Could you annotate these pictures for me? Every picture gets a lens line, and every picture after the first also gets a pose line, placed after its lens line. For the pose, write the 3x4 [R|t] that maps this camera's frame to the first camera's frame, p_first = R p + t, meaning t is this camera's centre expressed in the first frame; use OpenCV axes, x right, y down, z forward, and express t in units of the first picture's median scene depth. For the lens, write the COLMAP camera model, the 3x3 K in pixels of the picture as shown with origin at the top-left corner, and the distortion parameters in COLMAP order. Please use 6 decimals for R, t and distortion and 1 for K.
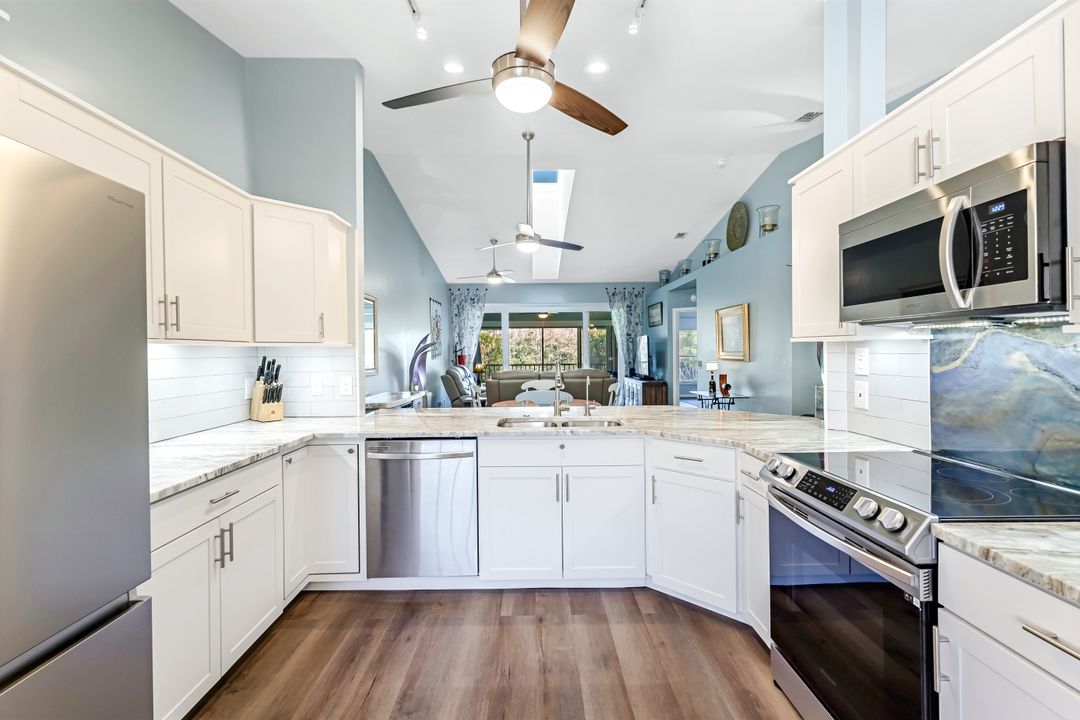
lens RADIAL K [[473.7, 0, 538.6], [0, 473.7, 352.5], [0, 0, 1]] dist [0.003746, -0.000590]
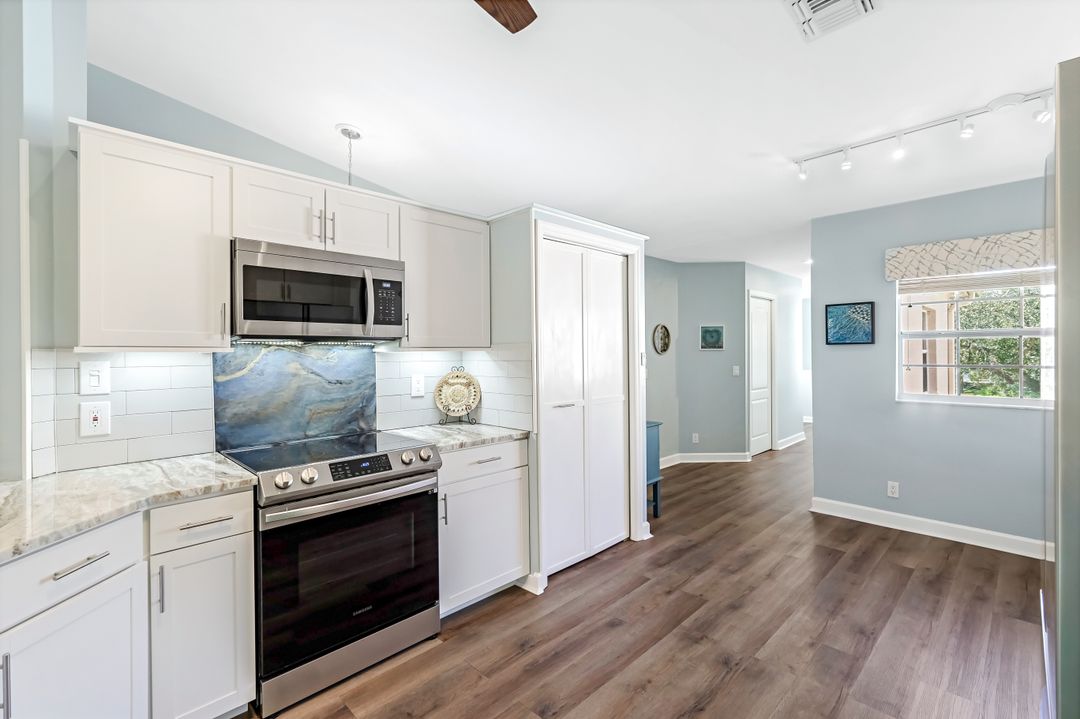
lens RADIAL K [[473.7, 0, 544.9], [0, 473.7, 357.0], [0, 0, 1]] dist [0.003746, -0.000590]
pose [[-0.695385, 0.010186, 0.718565, -0.413016], [0.017421, 0.999845, 0.002686, -0.005059], [-0.718426, 0.014386, -0.695454, 0.927100]]
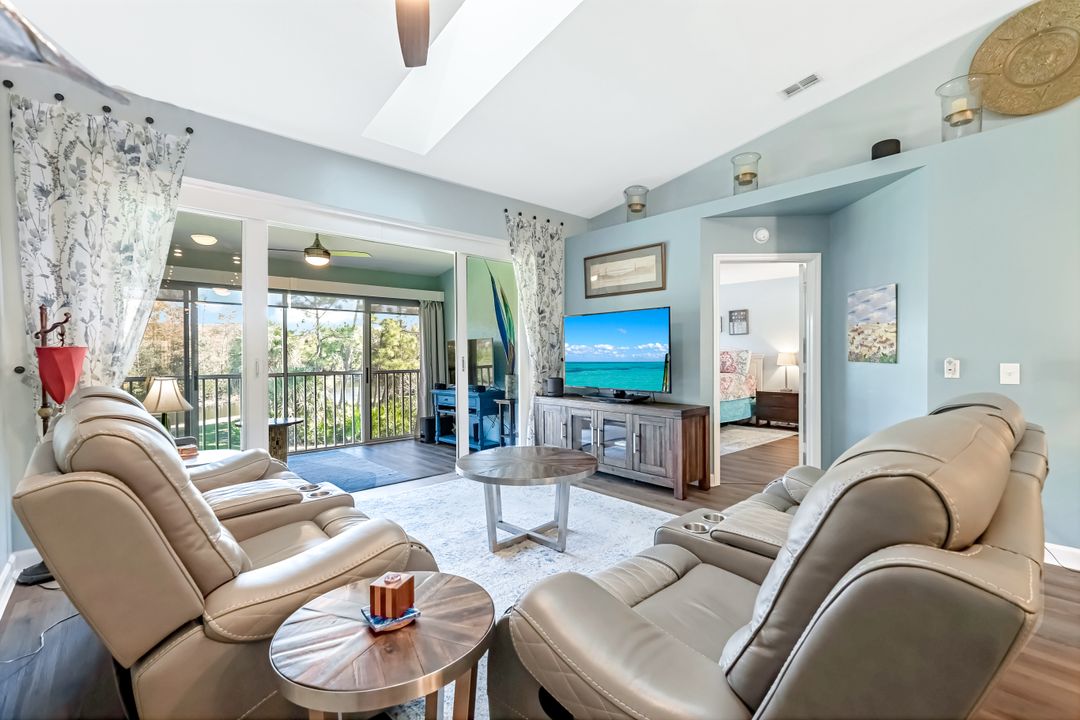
lens RADIAL K [[473.7, 0, 539.4], [0, 473.7, 355.5], [0, 0, 1]] dist [0.003746, -0.000590]
pose [[0.751200, 0.004535, 0.660059, -0.567514], [-0.002638, 0.999989, -0.003868, 0.043042], [-0.660069, 0.001164, 0.751204, 2.517646]]
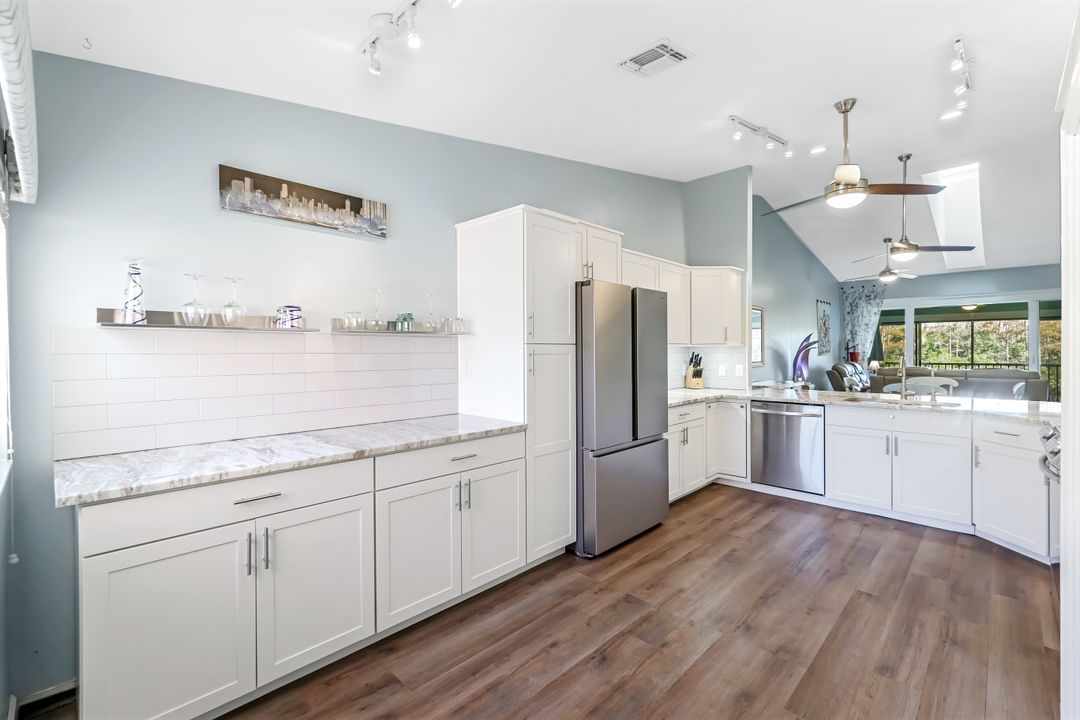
lens RADIAL K [[473.7, 0, 542.0], [0, 473.7, 357.2], [0, 0, 1]] dist [0.003746, -0.000590]
pose [[0.711007, 0.015401, -0.703017, 0.301334], [-0.003093, 0.999819, 0.018775, -0.003781], [0.703178, -0.011175, 0.710926, -0.749493]]
